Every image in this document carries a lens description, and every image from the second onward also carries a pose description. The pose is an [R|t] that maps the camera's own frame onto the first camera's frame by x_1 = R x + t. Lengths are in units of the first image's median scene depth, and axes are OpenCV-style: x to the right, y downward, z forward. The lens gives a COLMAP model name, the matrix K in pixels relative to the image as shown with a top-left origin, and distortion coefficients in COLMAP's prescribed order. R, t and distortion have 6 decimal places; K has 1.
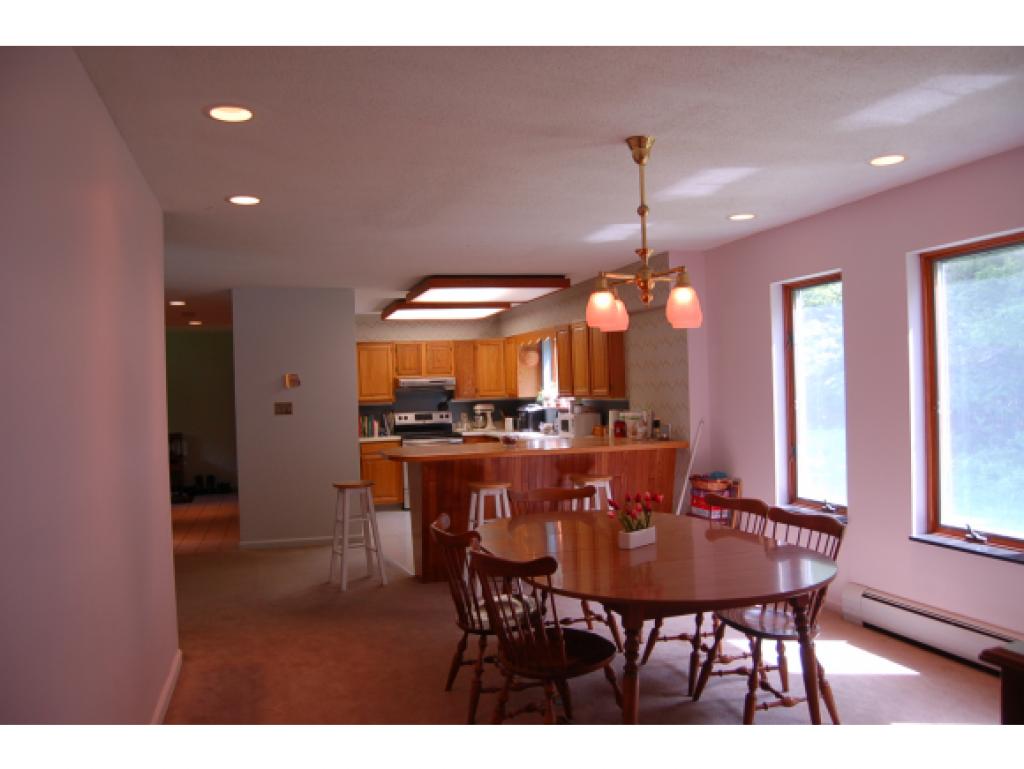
lens RADIAL K [[802.2, 0, 509.0], [0, 802.2, 386.1], [0, 0, 1]] dist [-0.076560, -0.004586]
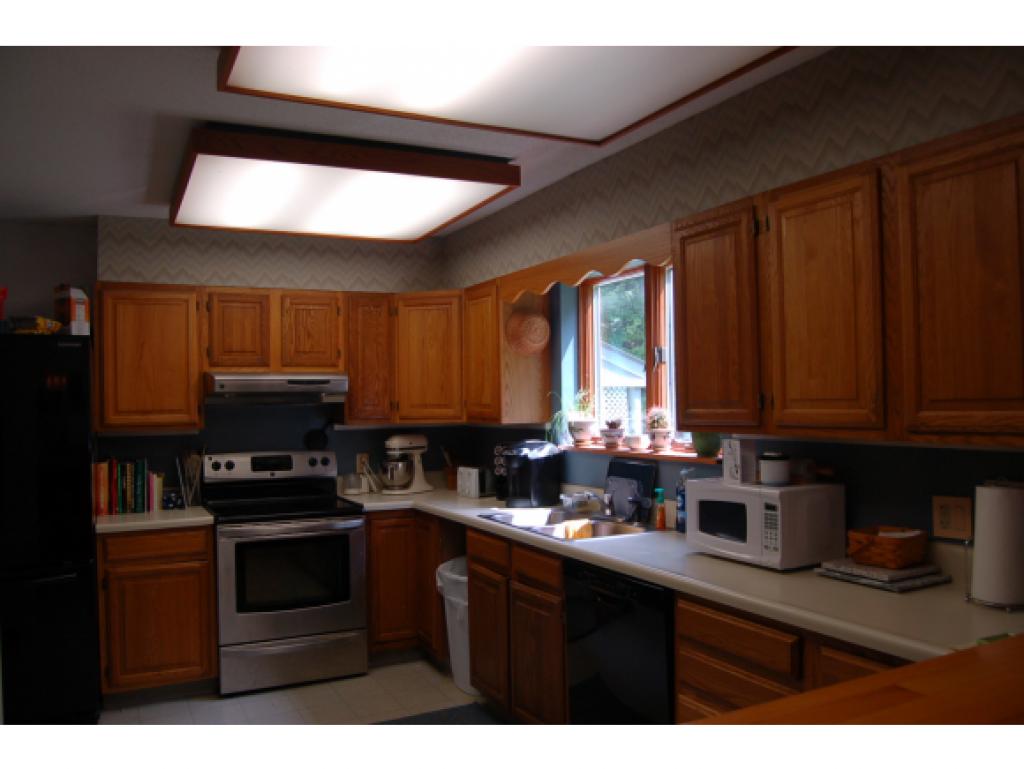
lens RADIAL K [[802.2, 0, 501.5], [0, 802.2, 375.9], [0, 0, 1]] dist [-0.076560, -0.004586]
pose [[0.984931, 0.022817, 0.171439, -0.058840], [-0.017757, 0.999362, -0.030987, 0.001822], [-0.172036, 0.027476, 0.984707, 0.552977]]
